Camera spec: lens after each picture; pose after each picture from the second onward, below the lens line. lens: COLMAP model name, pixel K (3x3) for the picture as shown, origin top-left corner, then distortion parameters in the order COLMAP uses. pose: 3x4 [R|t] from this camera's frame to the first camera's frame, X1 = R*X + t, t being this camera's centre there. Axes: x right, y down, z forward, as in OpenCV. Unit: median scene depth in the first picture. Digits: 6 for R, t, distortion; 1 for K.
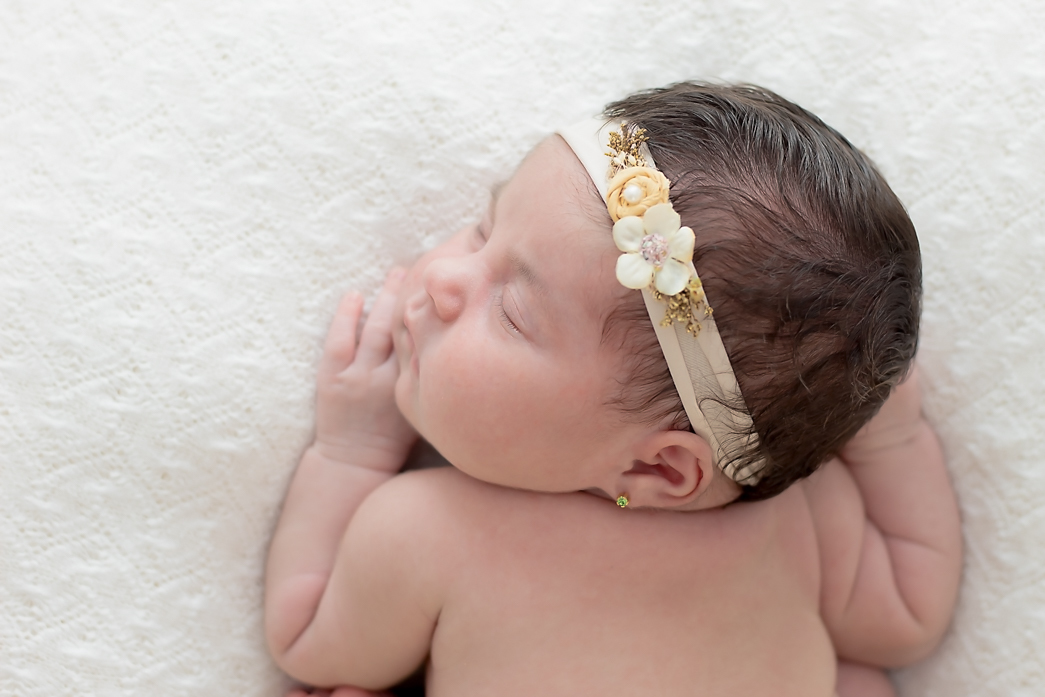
lens RADIAL K [[2416.7, 0, 522.5], [0, 2416.7, 348.5], [0, 0, 1]] dist [0.035073, 0.041922]
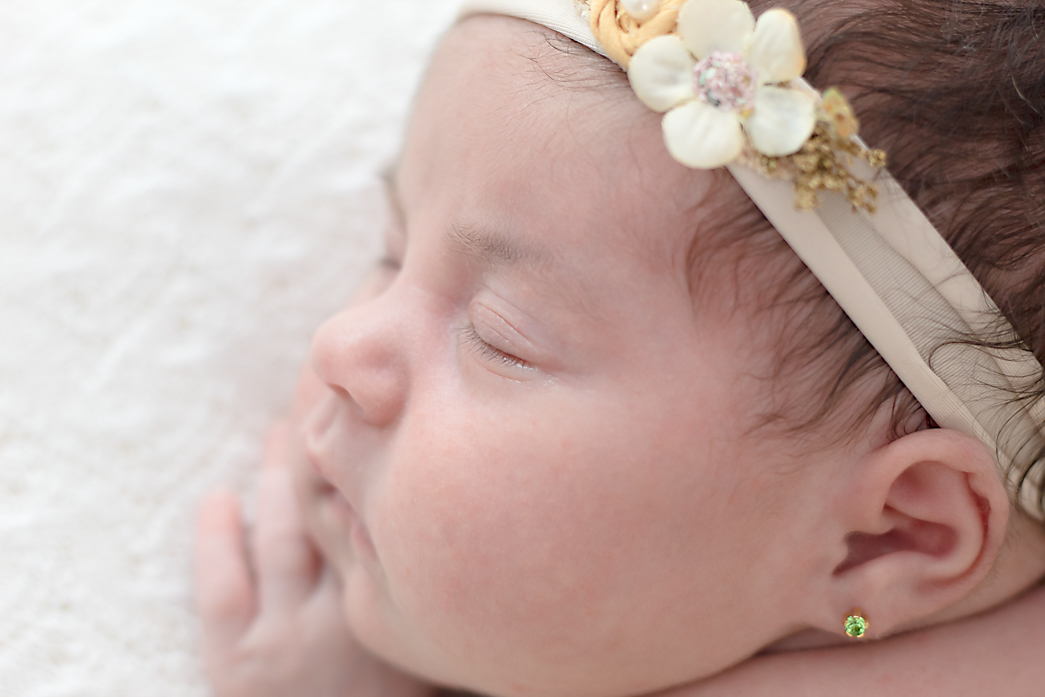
lens RADIAL K [[2524.6, 0, 604.8], [0, 2524.6, 348.9], [0, 0, 1]] dist [-0.036156, -0.549448]
pose [[0.928775, -0.361353, 0.082472, -0.027863], [0.370562, 0.909988, -0.186025, 0.090433], [-0.007827, 0.203336, 0.979078, 0.505883]]
